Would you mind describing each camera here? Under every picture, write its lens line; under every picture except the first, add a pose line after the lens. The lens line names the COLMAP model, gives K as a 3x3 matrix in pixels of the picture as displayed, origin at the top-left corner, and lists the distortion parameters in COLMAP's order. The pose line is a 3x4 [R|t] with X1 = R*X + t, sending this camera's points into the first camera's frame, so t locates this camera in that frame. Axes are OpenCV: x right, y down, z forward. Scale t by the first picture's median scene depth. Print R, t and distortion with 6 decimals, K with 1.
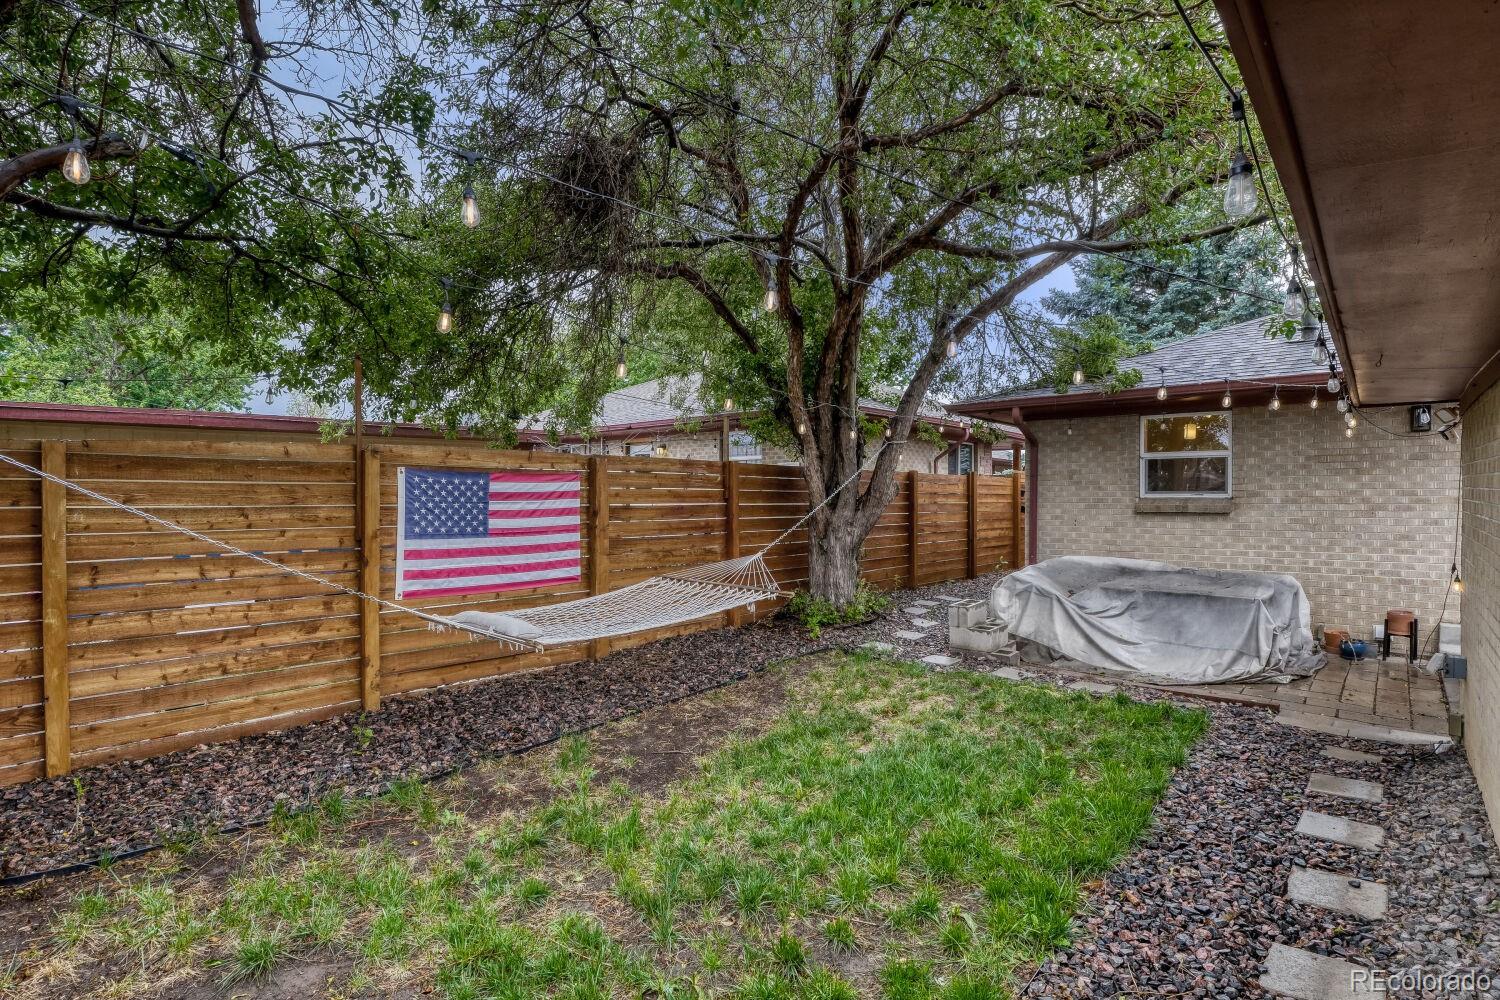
lens RADIAL K [[744.3, 0, 752.1], [0, 744.3, 496.3], [0, 0, 1]] dist [-0.003291, 0.000024]
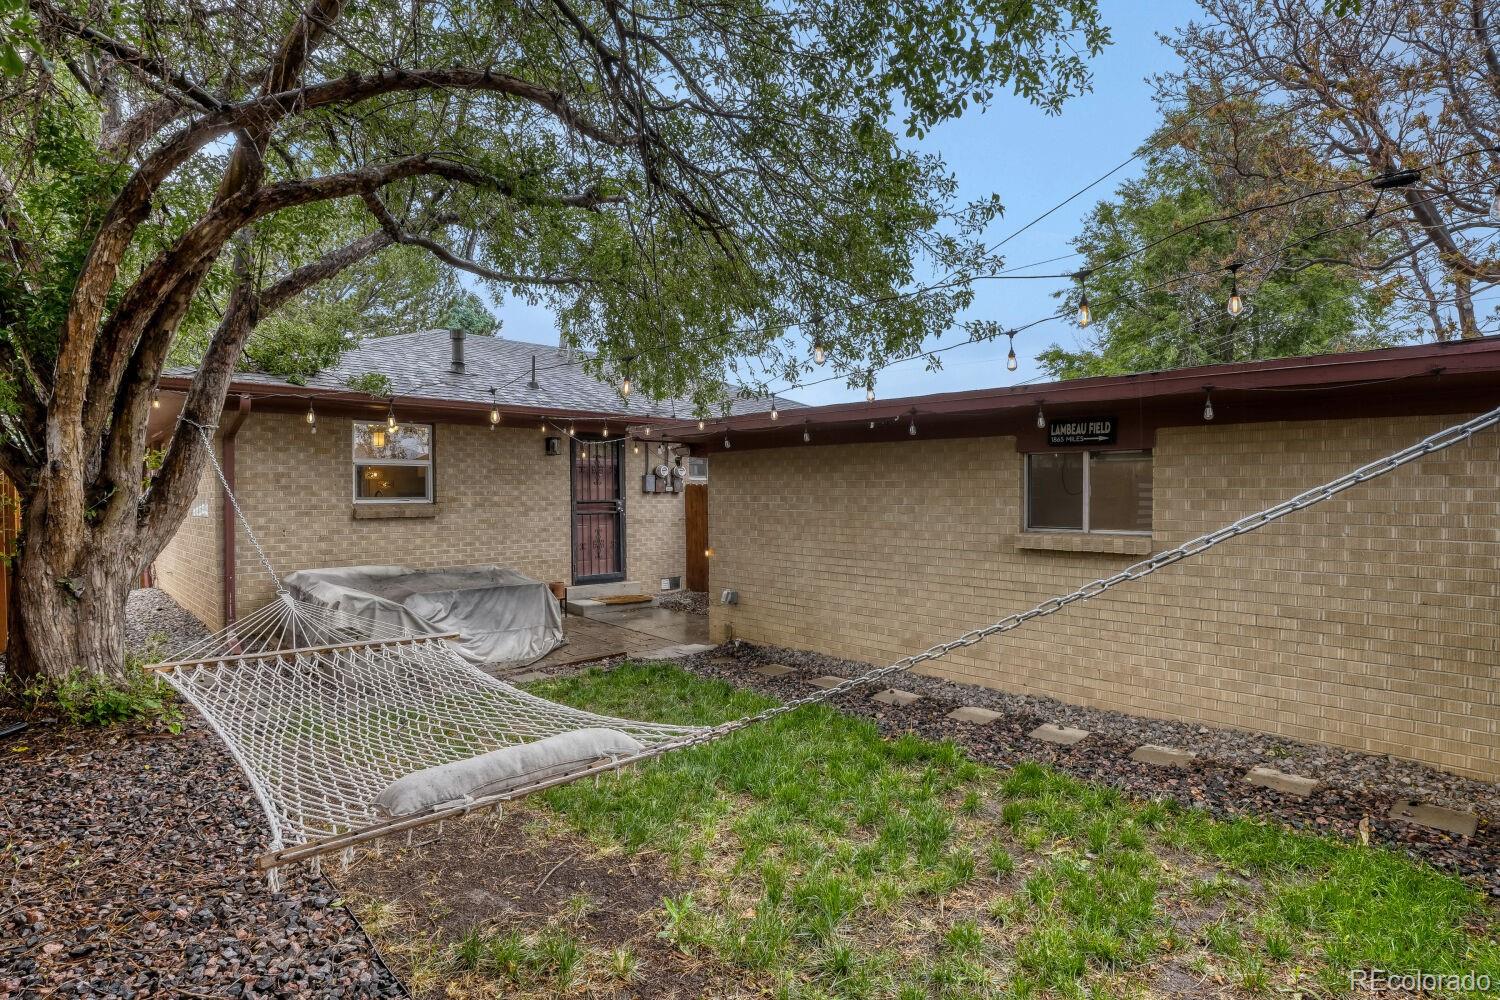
lens RADIAL K [[744.3, 0, 752.2], [0, 744.3, 502.0], [0, 0, 1]] dist [-0.003291, 0.000024]
pose [[0.129377, -0.006821, 0.991572, -0.643205], [0.021160, 0.999768, 0.004117, 0.010133], [-0.991370, 0.020449, 0.129491, 0.624773]]
